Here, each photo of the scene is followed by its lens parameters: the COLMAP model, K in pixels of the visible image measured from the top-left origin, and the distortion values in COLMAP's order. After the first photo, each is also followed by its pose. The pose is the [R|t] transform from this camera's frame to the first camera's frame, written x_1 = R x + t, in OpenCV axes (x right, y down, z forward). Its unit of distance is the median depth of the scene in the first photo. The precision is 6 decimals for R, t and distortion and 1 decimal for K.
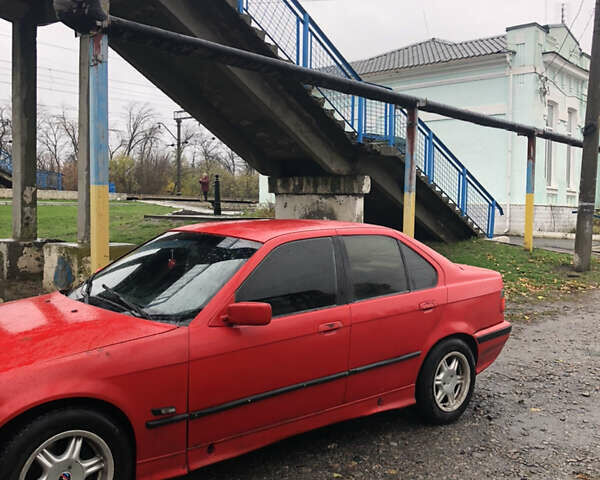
lens RADIAL K [[652.6, 0, 300.0], [0, 652.6, 239.1], [0, 0, 1]] dist [0.008839, 0.000000]
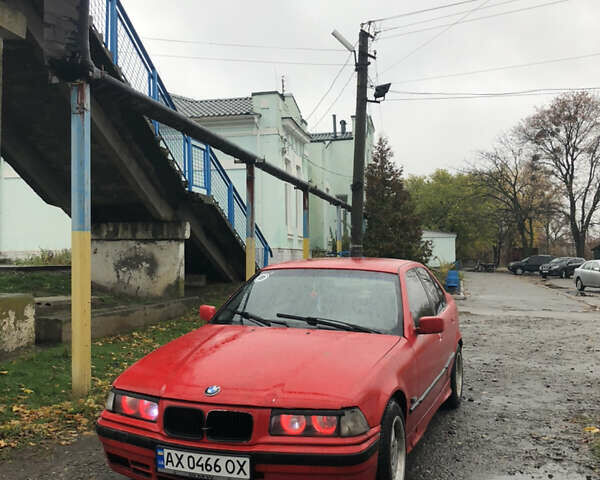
lens RADIAL K [[652.6, 0, 300.8], [0, 652.6, 241.0], [0, 0, 1]] dist [0.008839, 0.000000]
pose [[0.875157, -0.006577, 0.483794, -0.243873], [0.039135, 0.997594, -0.057232, 0.001982], [-0.482253, 0.069020, 0.873309, -0.018491]]
